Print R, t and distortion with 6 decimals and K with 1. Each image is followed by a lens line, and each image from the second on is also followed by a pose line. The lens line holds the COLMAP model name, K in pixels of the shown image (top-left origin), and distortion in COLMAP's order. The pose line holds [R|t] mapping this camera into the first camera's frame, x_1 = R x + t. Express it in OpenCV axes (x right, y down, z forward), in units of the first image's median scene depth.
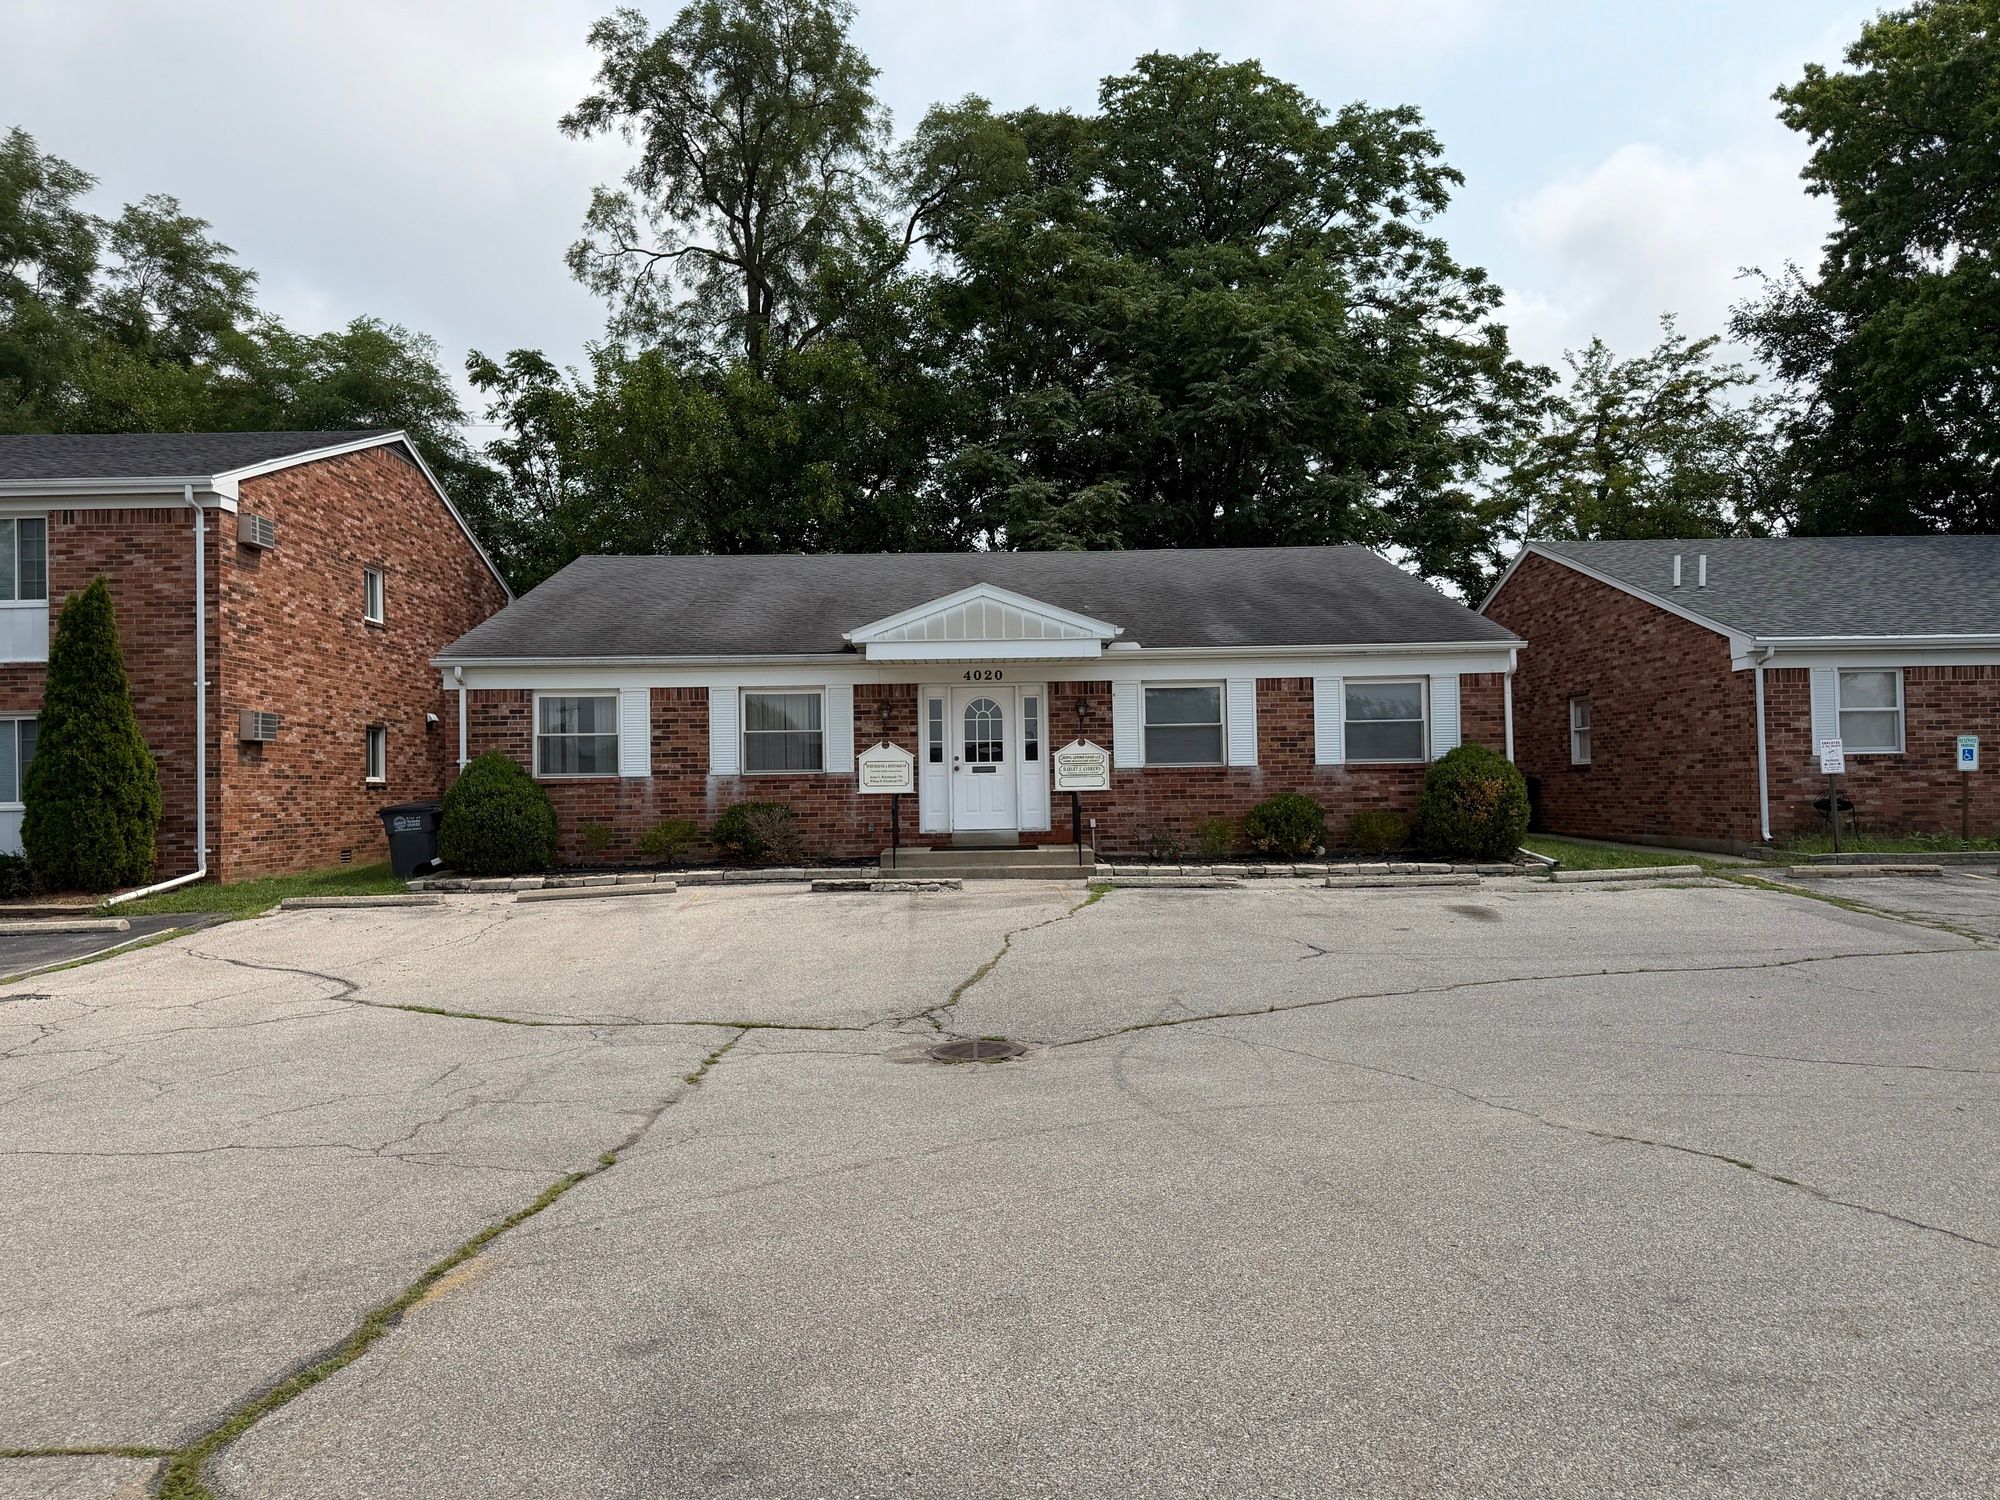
lens RADIAL K [[1440.6, 0, 1002.9], [0, 1440.6, 749.3], [0, 0, 1]] dist [0.047305, -0.006229]
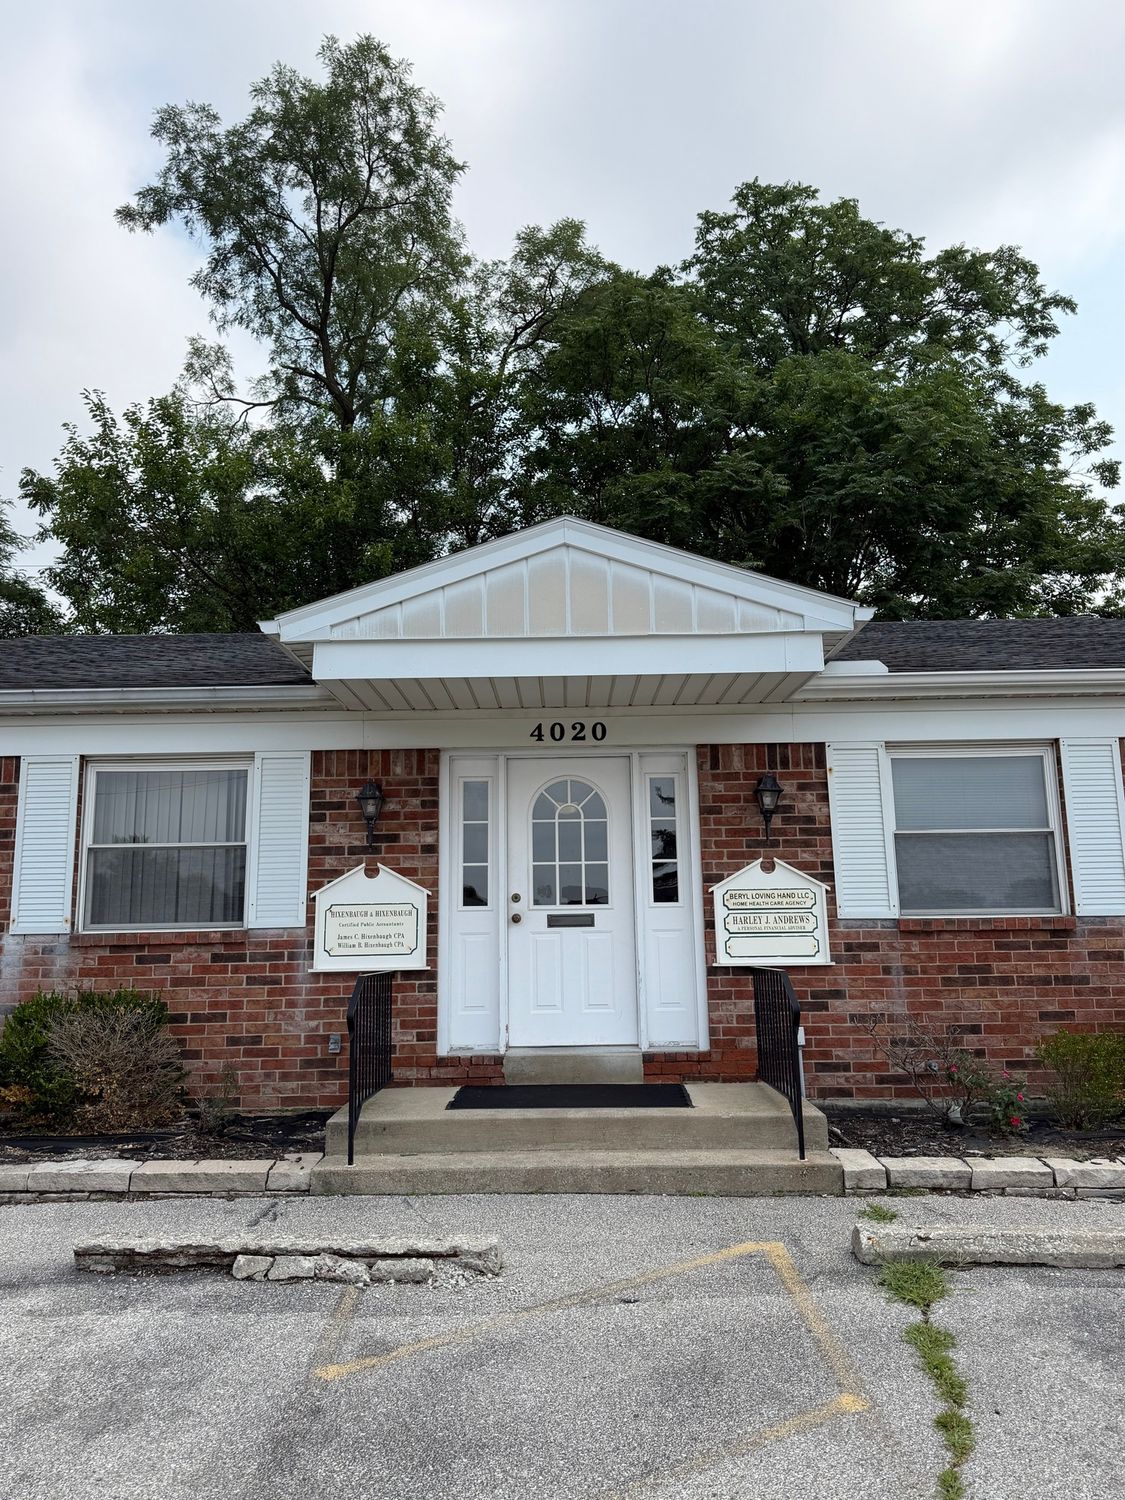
lens RADIAL K [[1080.4, 0, 574.7], [0, 1080.4, 737.7], [0, 0, 1]] dist [0.047305, -0.006229]
pose [[0.999793, -0.002919, -0.020125, -0.004057], [-0.000314, 0.987310, -0.158805, 0.010918], [0.020333, 0.158778, 0.987105, 0.625753]]
